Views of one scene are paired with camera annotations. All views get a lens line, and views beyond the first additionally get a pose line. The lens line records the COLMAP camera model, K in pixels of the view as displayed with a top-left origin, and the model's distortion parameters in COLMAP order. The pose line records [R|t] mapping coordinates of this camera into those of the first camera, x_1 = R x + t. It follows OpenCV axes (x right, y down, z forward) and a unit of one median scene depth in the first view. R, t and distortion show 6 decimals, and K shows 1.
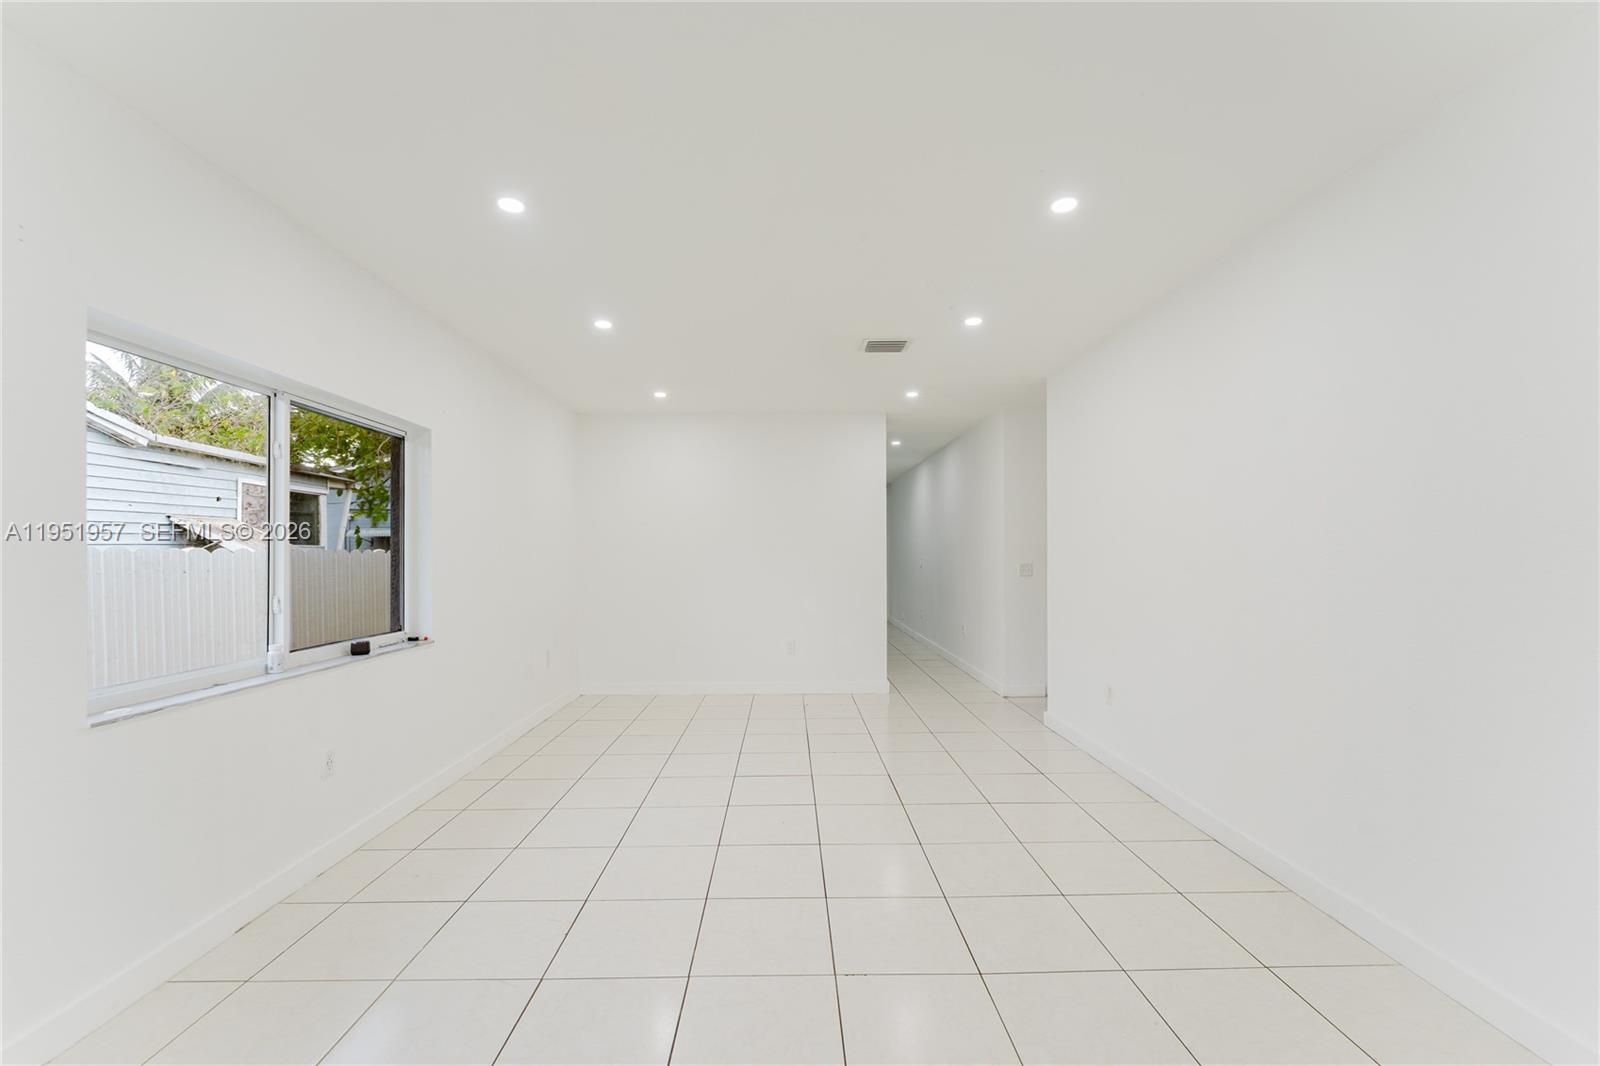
lens RADIAL K [[656.1, 0, 791.6], [0, 656.1, 544.1], [0, 0, 1]] dist [0.004149, -0.001728]
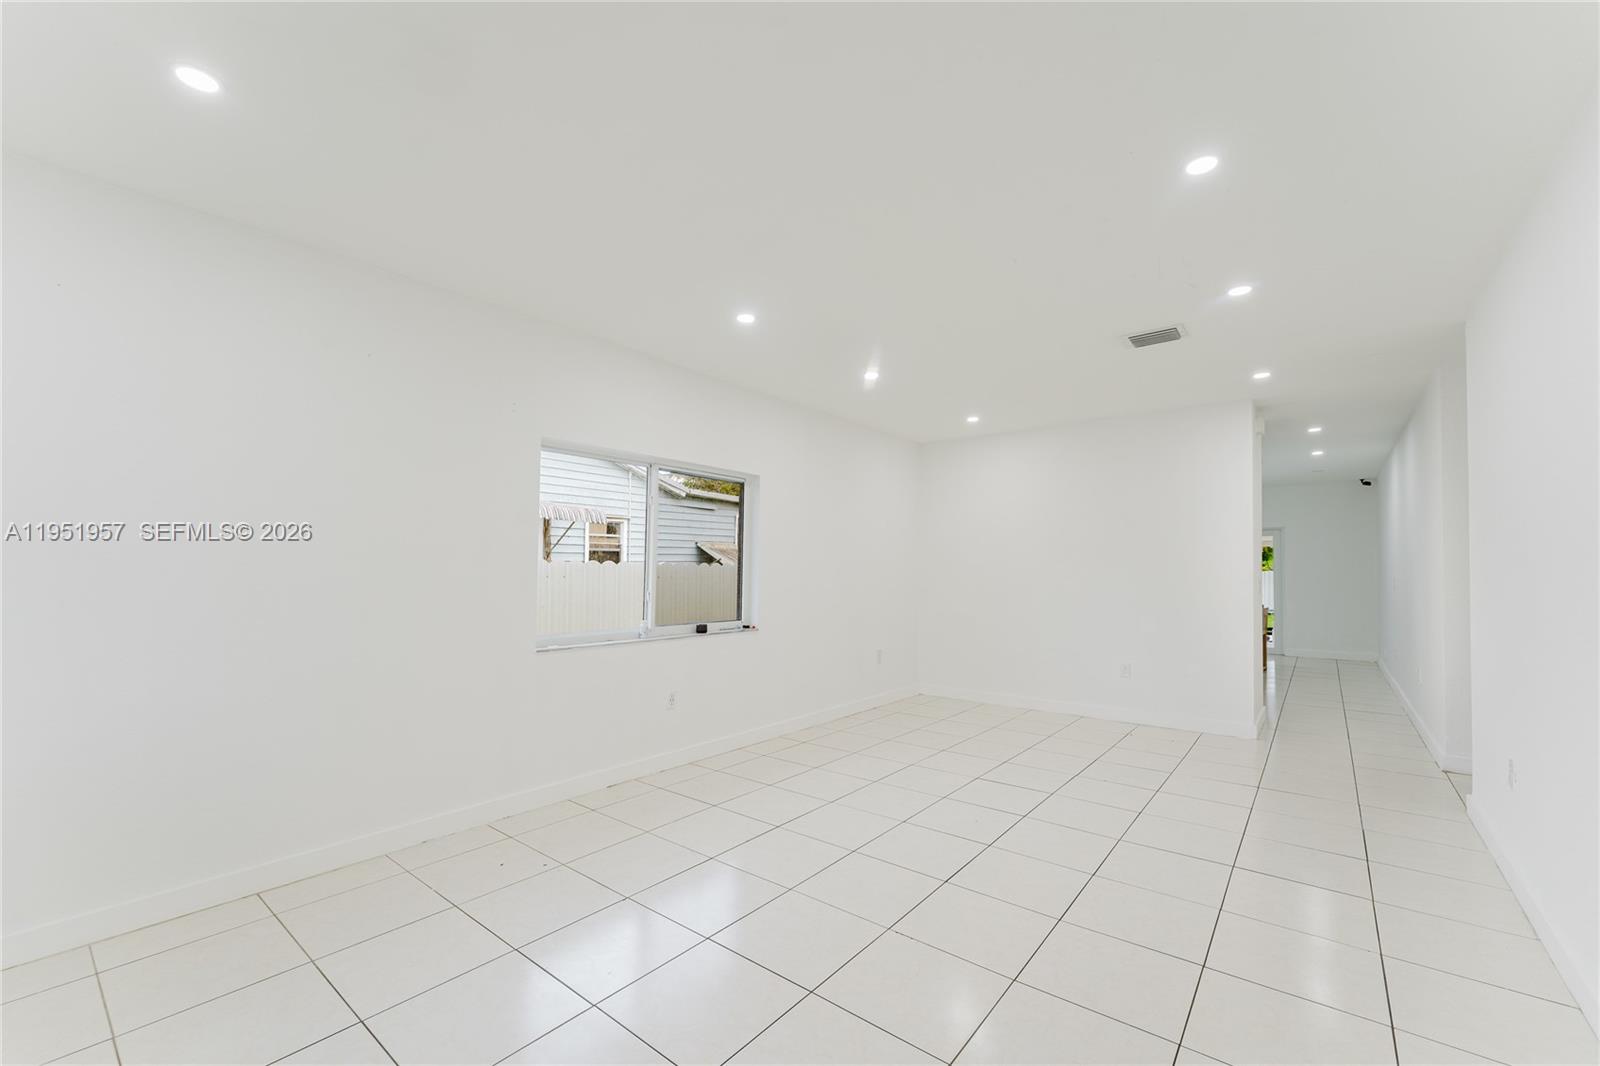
lens RADIAL K [[656.1, 0, 803.6], [0, 656.1, 547.3], [0, 0, 1]] dist [0.004149, -0.001728]
pose [[0.769288, -0.016341, -0.638693, 0.256724], [0.002167, 0.999734, -0.022968, 0.005028], [0.638899, 0.016285, 0.769118, 0.002025]]
